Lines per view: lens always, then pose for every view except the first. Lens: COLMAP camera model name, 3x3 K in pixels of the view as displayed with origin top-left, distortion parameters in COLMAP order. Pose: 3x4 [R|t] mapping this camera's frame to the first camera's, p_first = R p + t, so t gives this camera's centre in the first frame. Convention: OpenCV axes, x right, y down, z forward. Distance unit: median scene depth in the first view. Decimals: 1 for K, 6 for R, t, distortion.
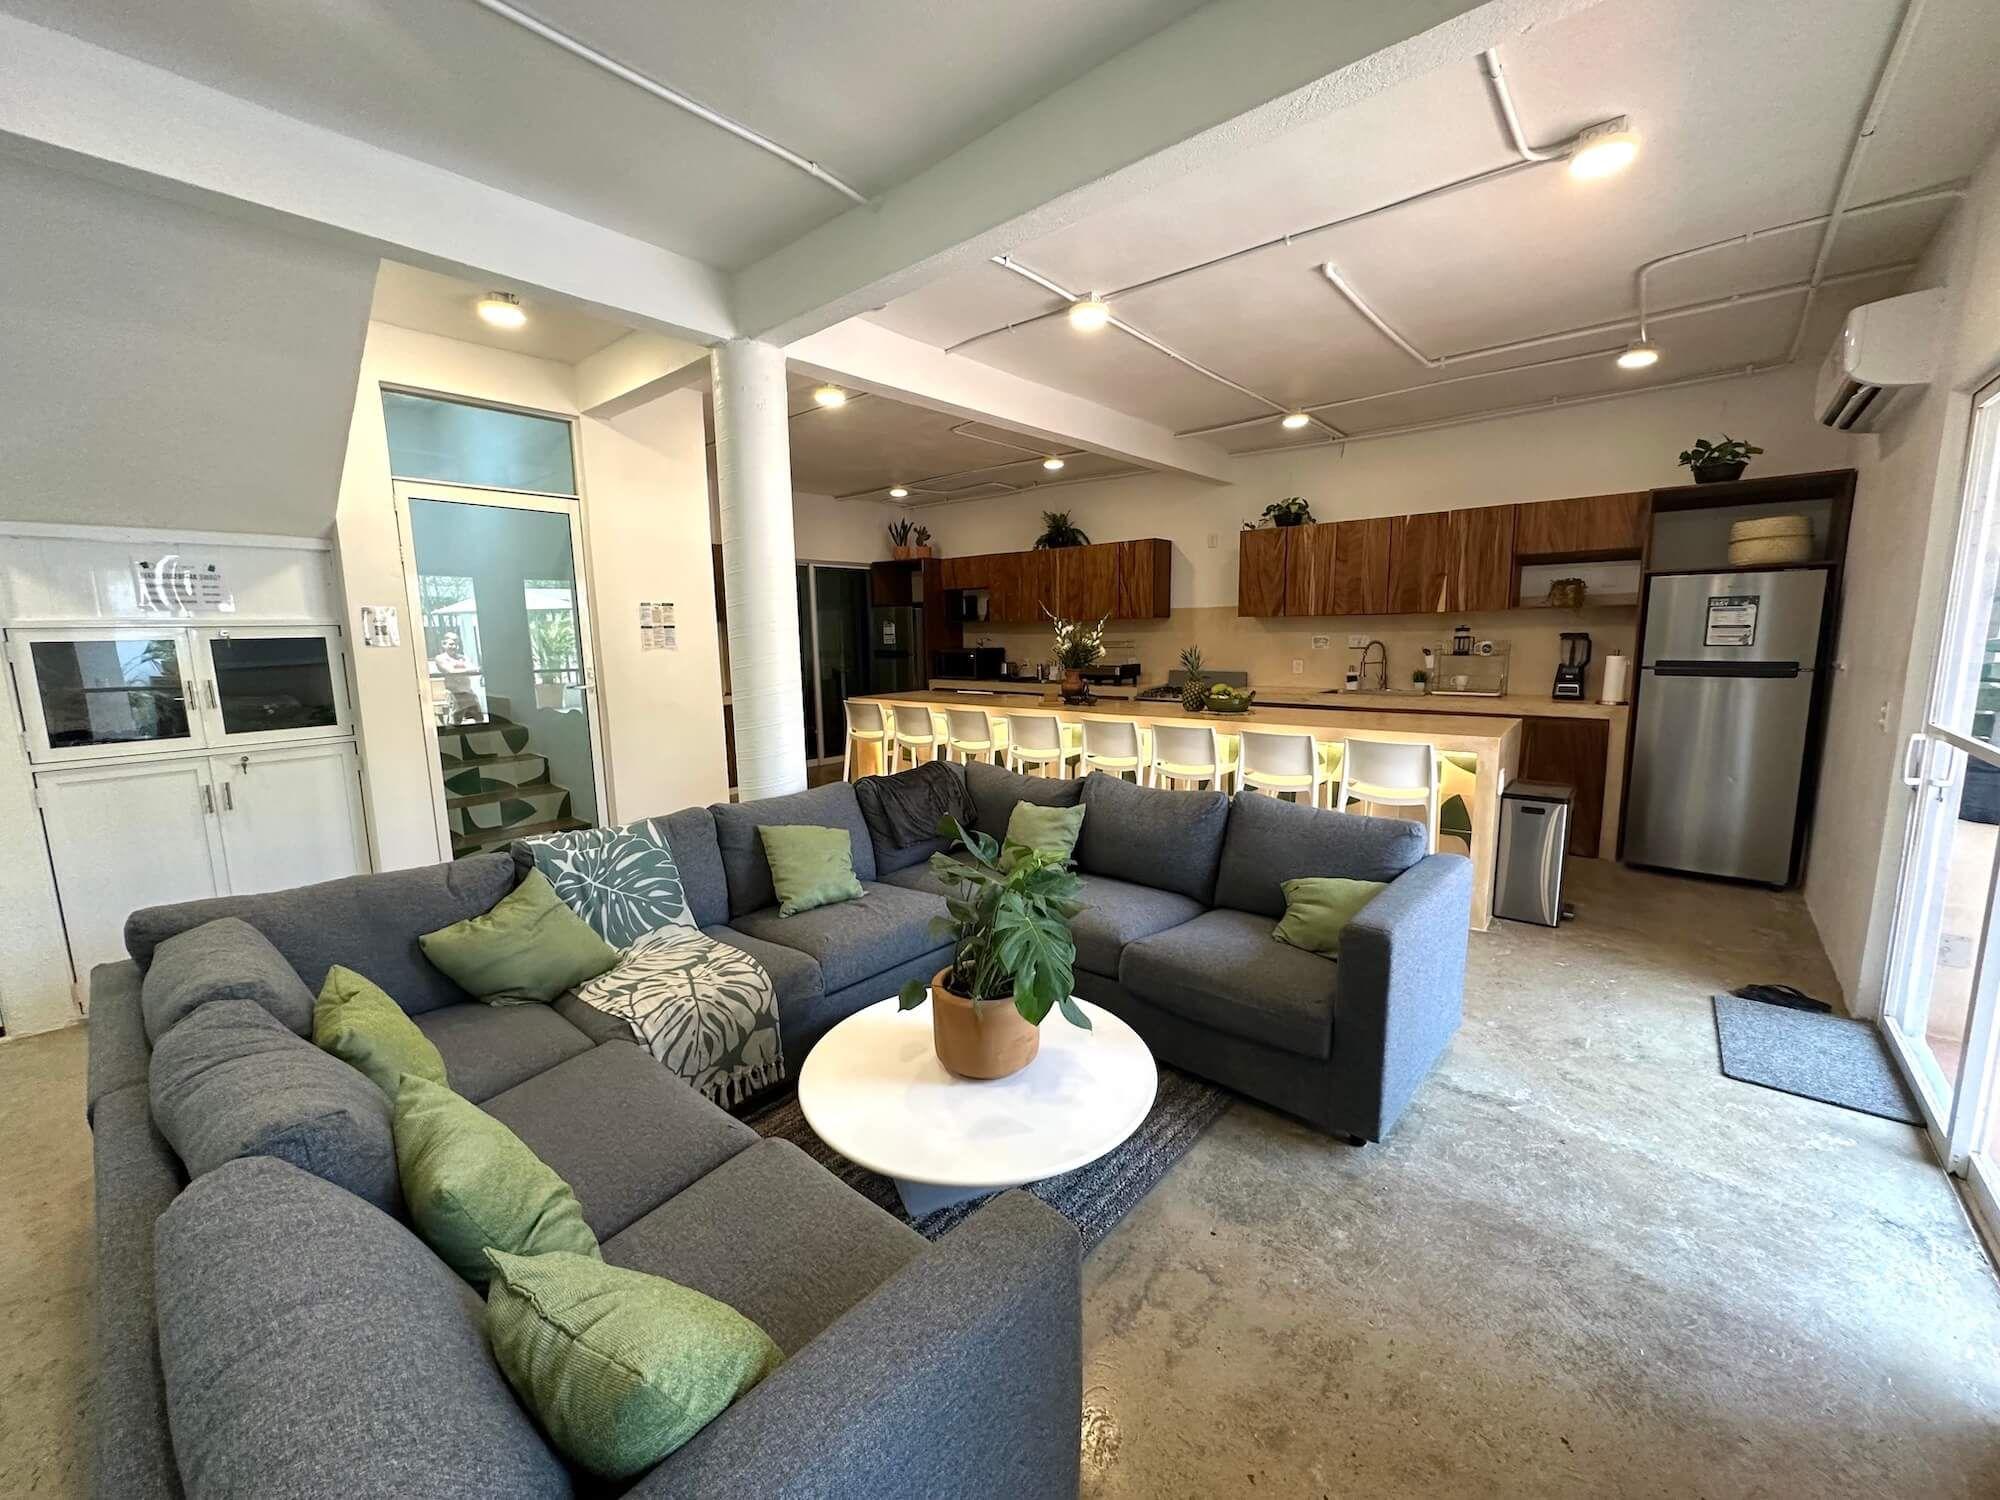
lens RADIAL K [[797.2, 0, 999.8], [0, 797.2, 749.2], [0, 0, 1]] dist [0.000592, -0.000018]
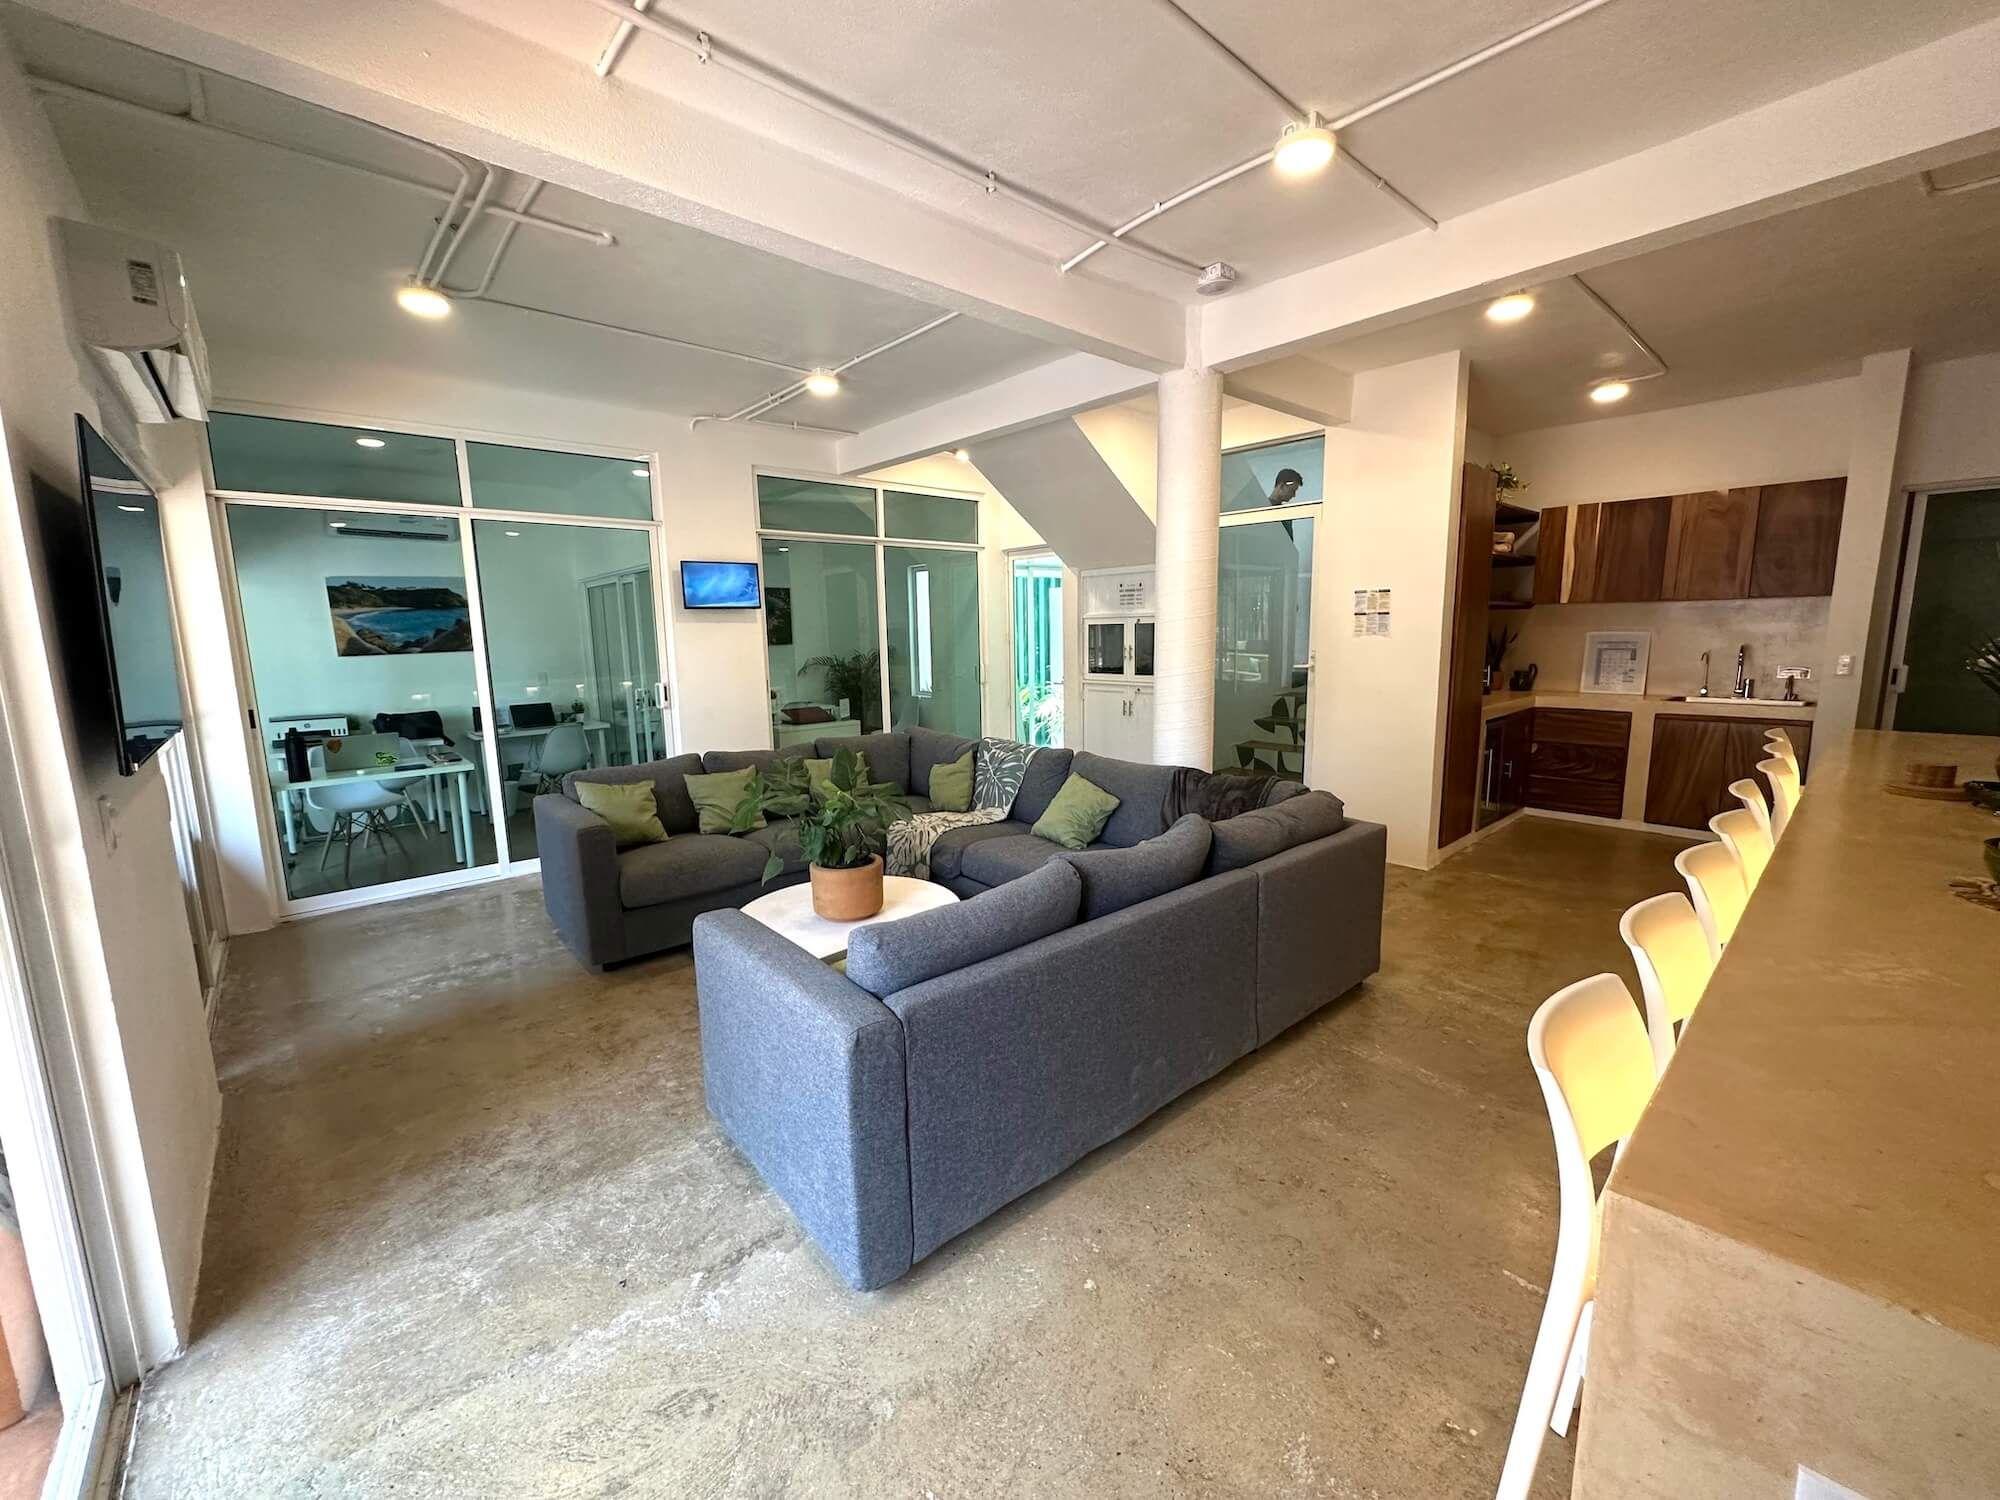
lens RADIAL K [[797.2, 0, 1001.0], [0, 797.2, 748.9], [0, 0, 1]] dist [0.000592, -0.000018]
pose [[-0.138379, 0.166718, -0.976246, 1.433966], [-0.127596, 0.974513, 0.184508, -0.244663], [0.982125, 0.150097, -0.113580, 1.472732]]
